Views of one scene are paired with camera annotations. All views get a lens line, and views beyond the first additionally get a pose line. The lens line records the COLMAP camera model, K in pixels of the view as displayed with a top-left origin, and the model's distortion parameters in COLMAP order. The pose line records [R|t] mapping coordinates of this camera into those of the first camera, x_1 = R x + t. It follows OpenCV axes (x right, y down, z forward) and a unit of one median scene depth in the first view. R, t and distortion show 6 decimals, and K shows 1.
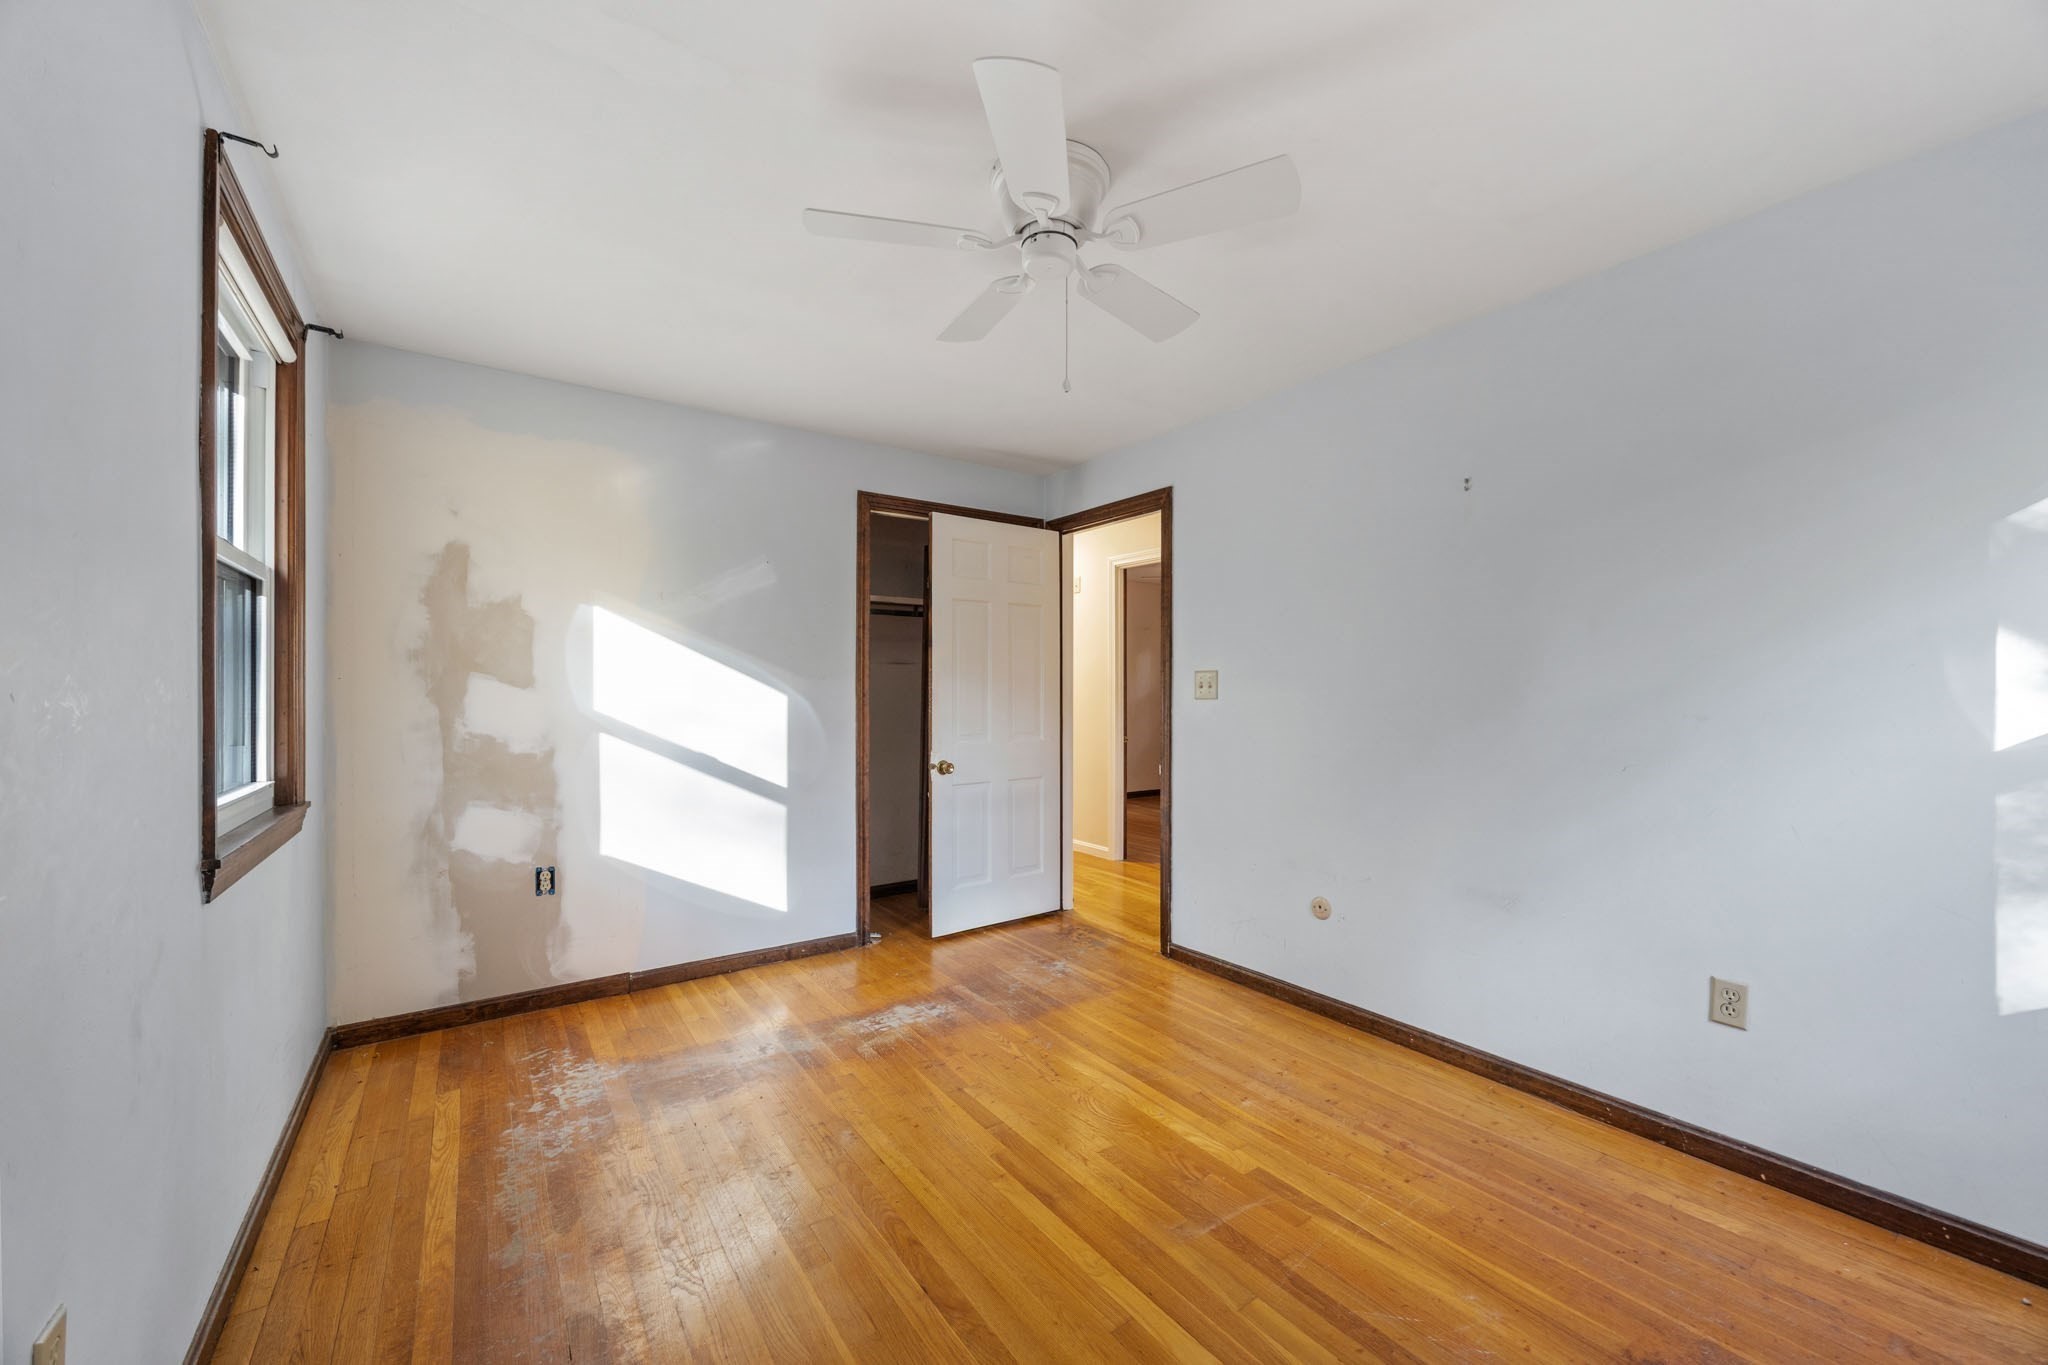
lens RADIAL K [[776.3, 0, 1022.5], [0, 776.3, 687.5], [0, 0, 1]] dist [-0.002785, -0.000128]
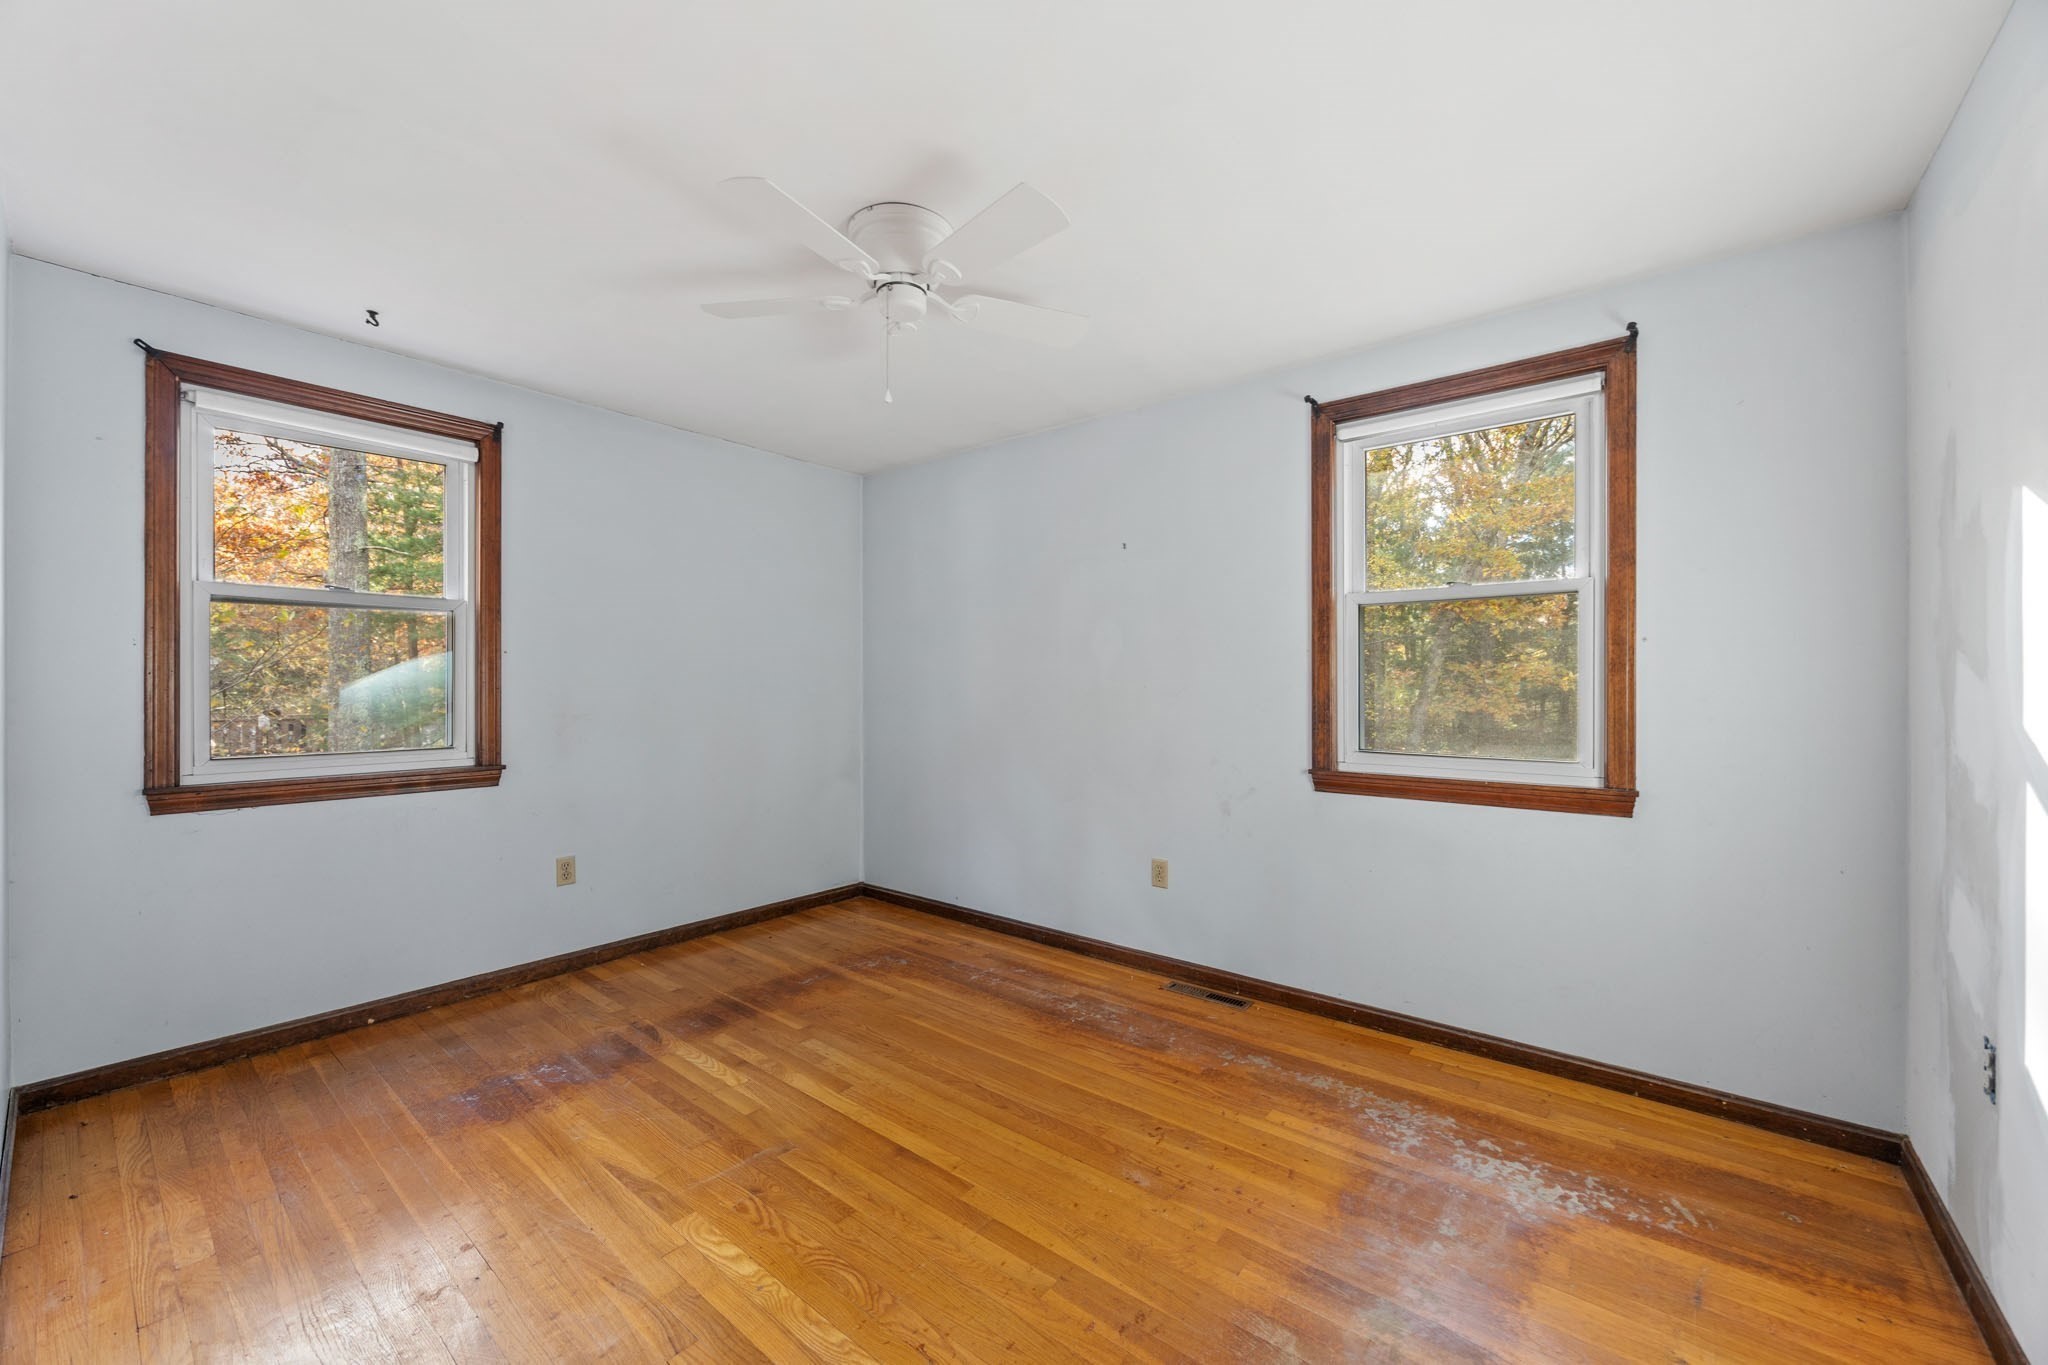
lens RADIAL K [[776.3, 0, 1022.5], [0, 776.3, 687.5], [0, 0, 1]] dist [-0.002785, -0.000128]
pose [[-0.962929, 0.002026, -0.269747, 0.137392], [0.004038, 0.999968, -0.006903, 0.013841], [0.269725, -0.007737, -0.962906, 1.729408]]
